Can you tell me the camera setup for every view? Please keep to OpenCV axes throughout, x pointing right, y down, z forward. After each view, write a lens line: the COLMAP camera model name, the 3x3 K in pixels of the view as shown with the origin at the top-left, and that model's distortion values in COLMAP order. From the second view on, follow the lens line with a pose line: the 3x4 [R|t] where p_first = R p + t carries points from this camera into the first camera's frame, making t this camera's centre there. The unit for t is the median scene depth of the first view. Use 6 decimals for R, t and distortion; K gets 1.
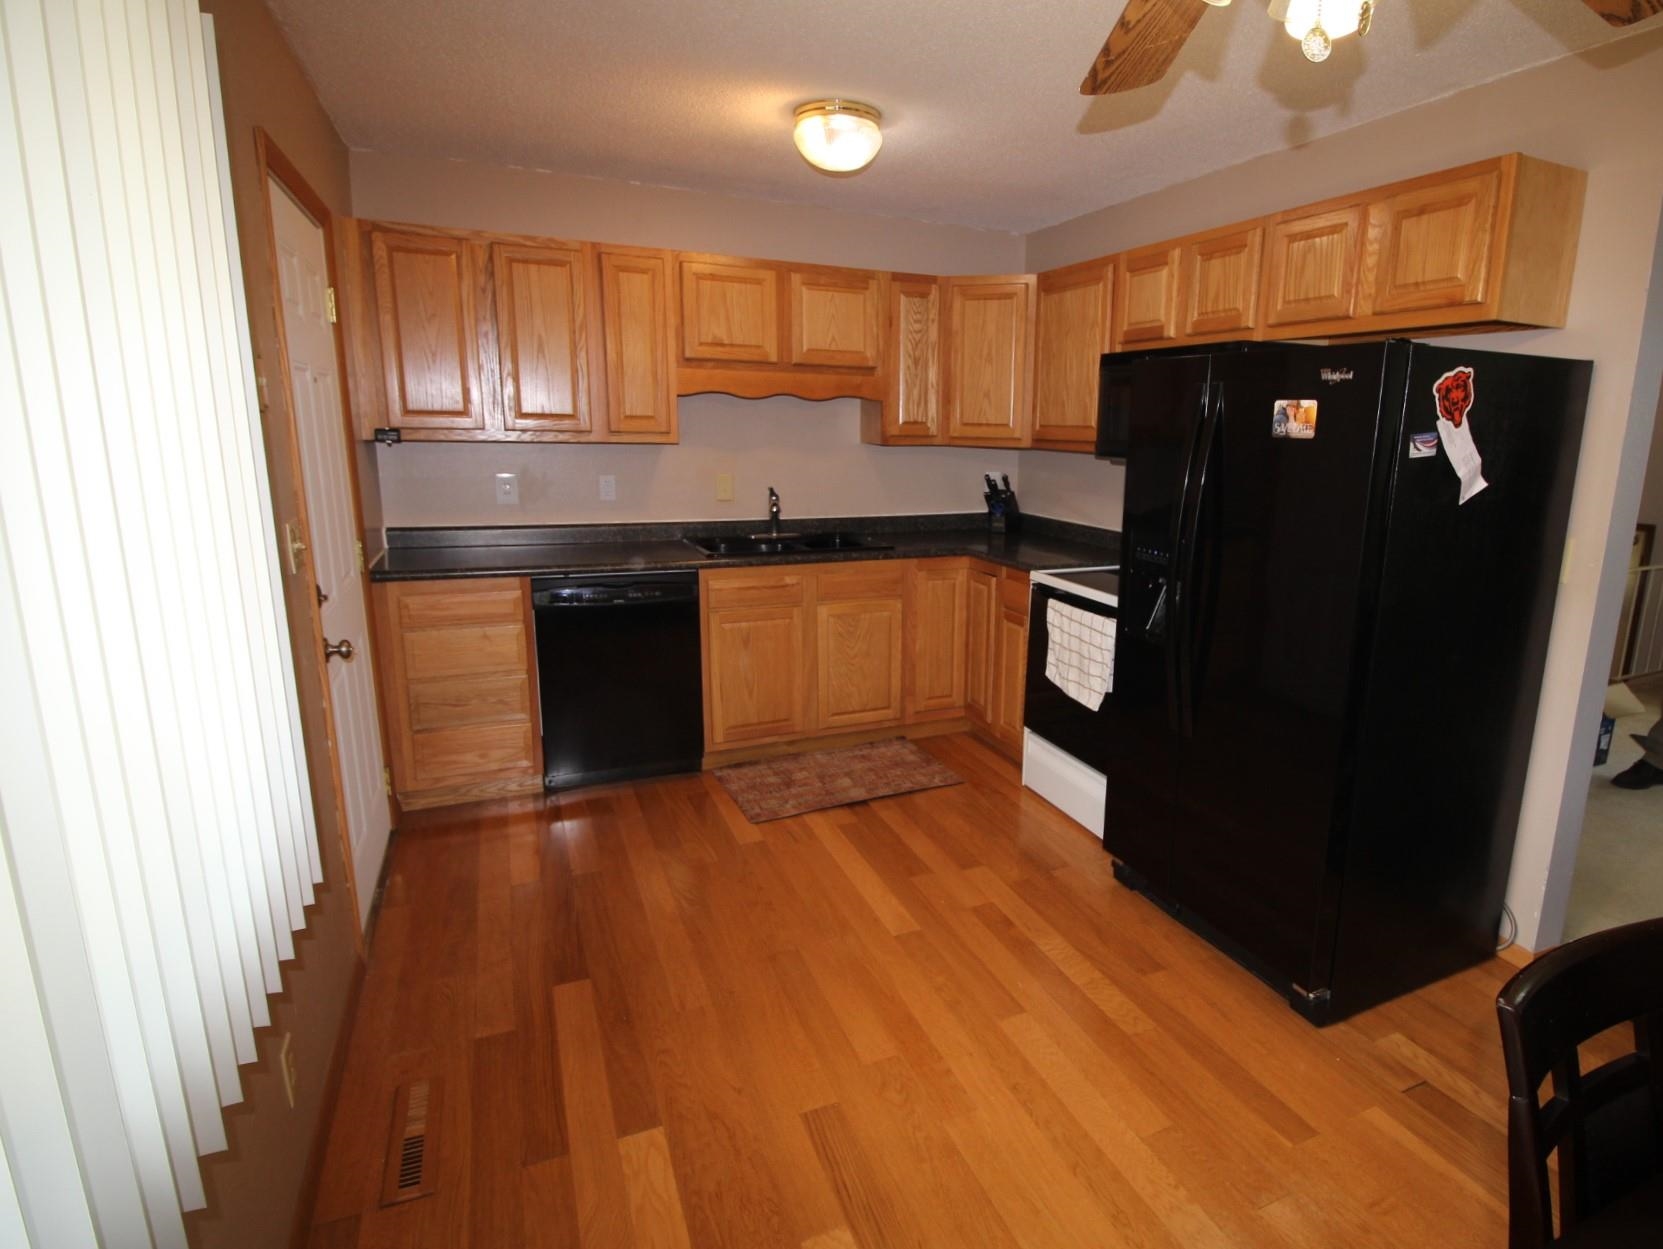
lens RADIAL K [[912.3, 0, 956.6], [0, 912.3, 620.5], [0, 0, 1]] dist [-0.002614, -0.000342]
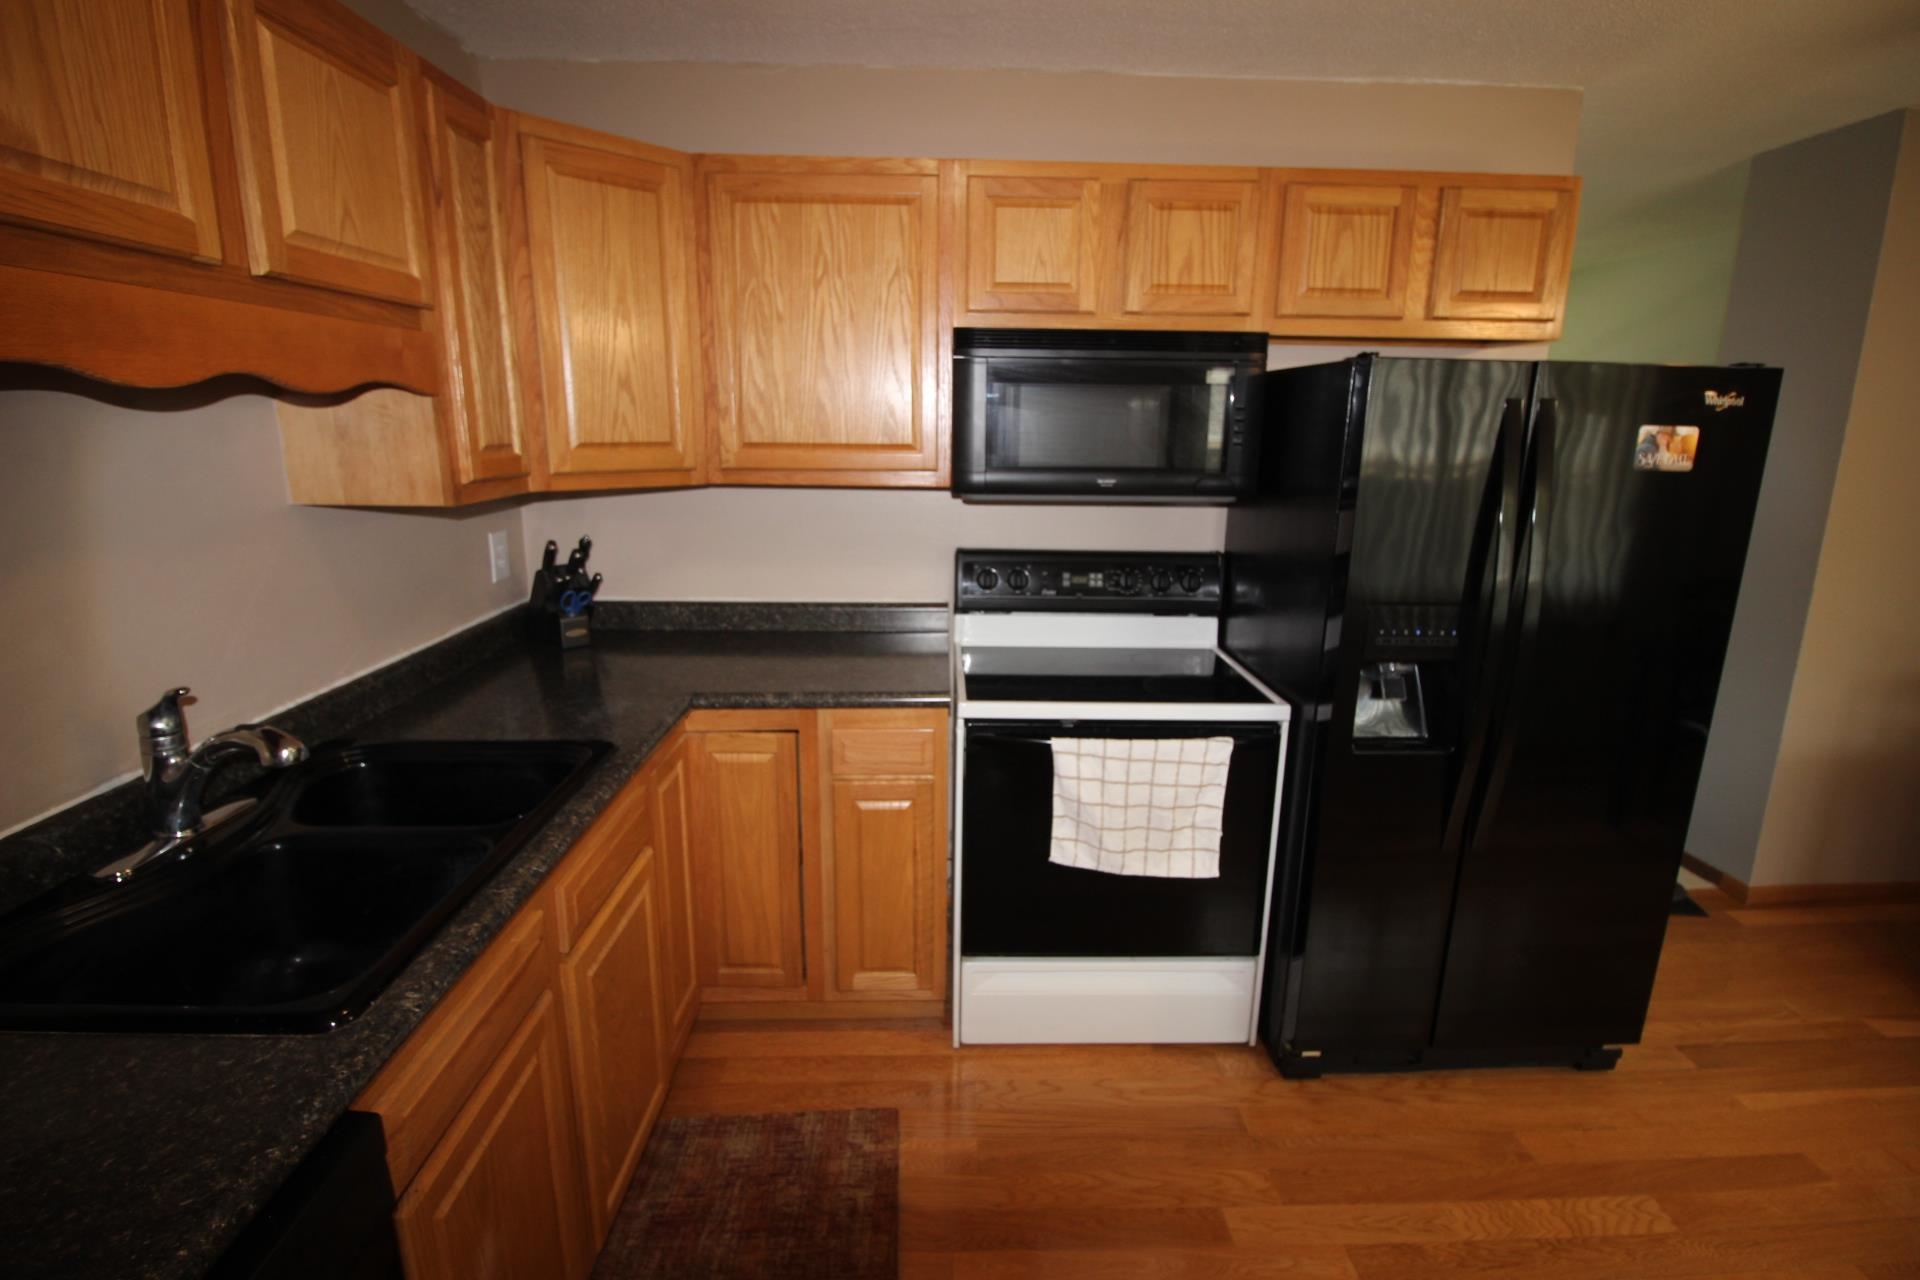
lens RADIAL K [[892.7, 0, 969.6], [0, 892.7, 627.1], [0, 0, 1]] dist [-0.018611, -0.000690]
pose [[0.414768, -0.222897, 0.882204, -0.456850], [0.188004, 0.969605, 0.156590, -0.213919], [-0.890293, 0.100909, 0.444066, 0.847773]]
